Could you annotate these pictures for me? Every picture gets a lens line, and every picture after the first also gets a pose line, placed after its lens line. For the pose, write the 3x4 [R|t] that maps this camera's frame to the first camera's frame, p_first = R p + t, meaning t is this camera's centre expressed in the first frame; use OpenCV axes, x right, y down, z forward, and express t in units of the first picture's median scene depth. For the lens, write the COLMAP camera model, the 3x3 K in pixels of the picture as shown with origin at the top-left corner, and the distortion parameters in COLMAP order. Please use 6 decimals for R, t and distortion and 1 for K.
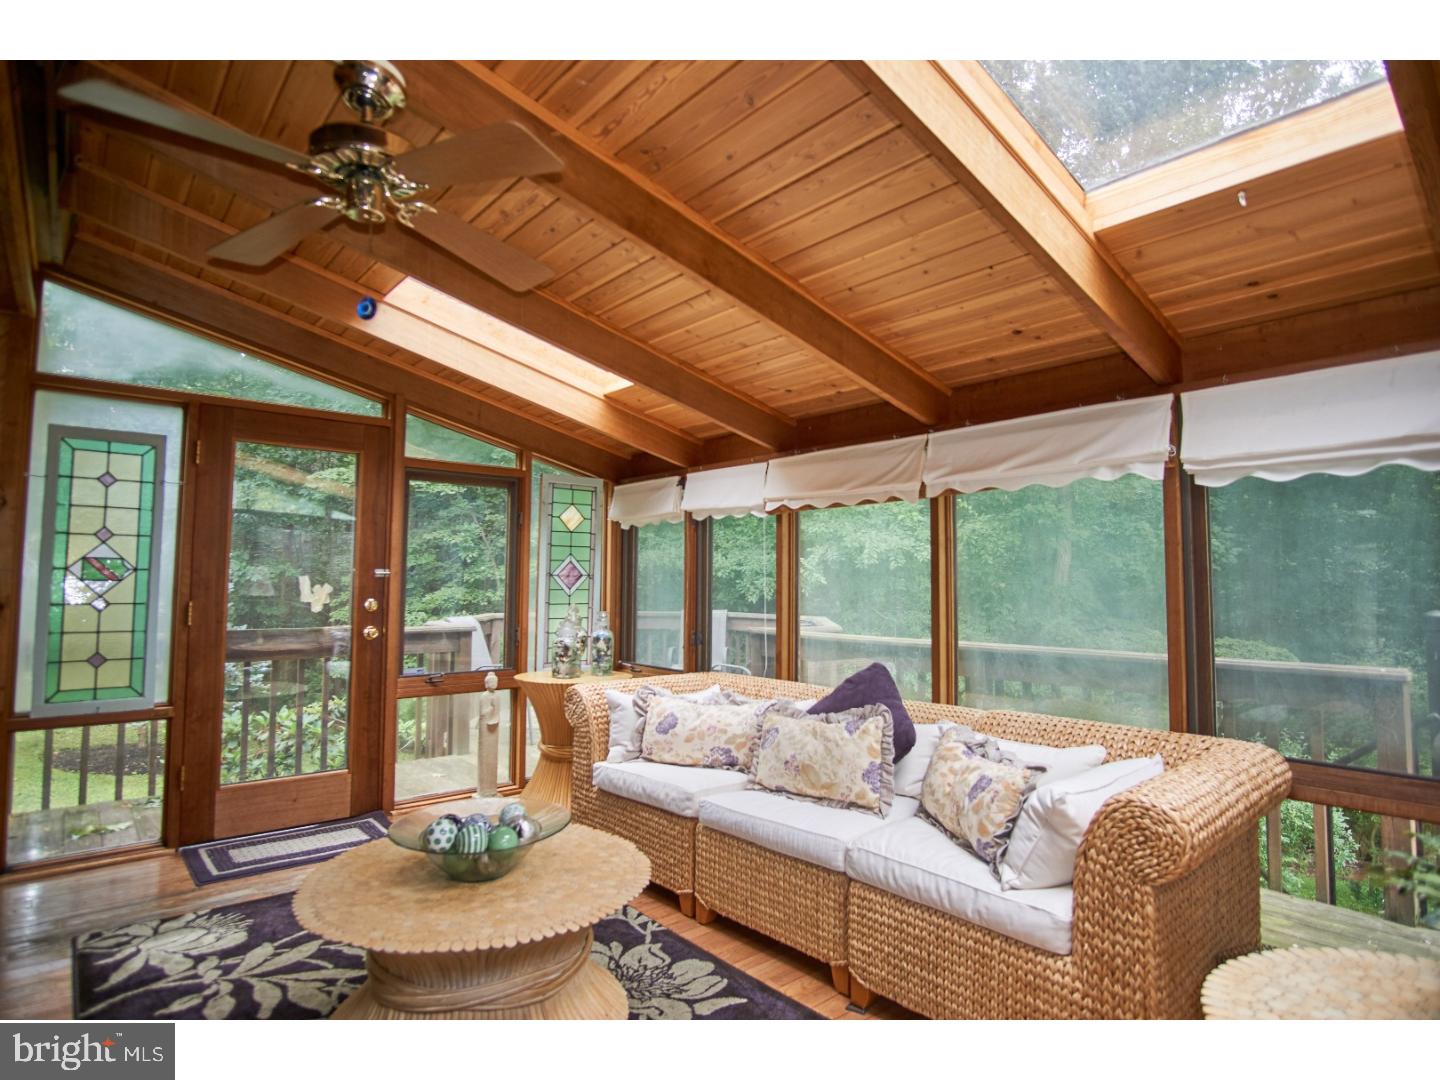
lens RADIAL K [[769.1, 0, 717.3], [0, 769.1, 532.5], [0, 0, 1]] dist [-0.034120, 0.007759]
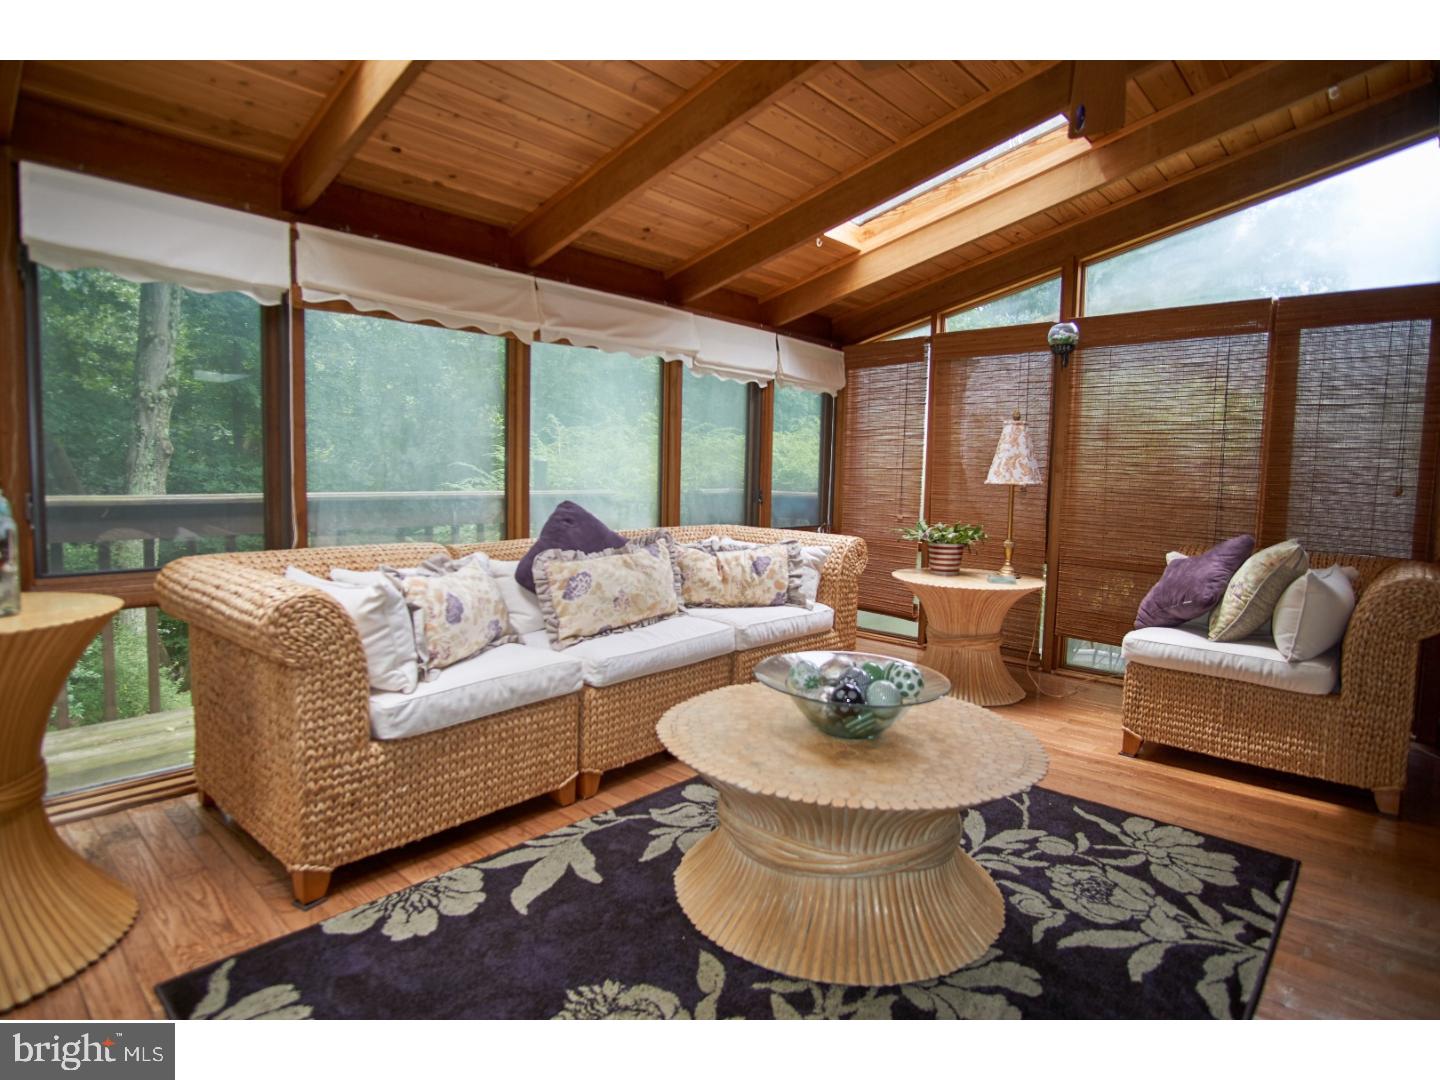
lens RADIAL K [[769.1, 0, 716.6], [0, 769.1, 539.4], [0, 0, 1]] dist [-0.034120, 0.007759]
pose [[-0.117961, -0.095018, 0.988462, -0.911157], [-0.087449, 0.992538, 0.084974, 0.125414], [-0.989160, -0.076417, -0.125390, 1.004649]]
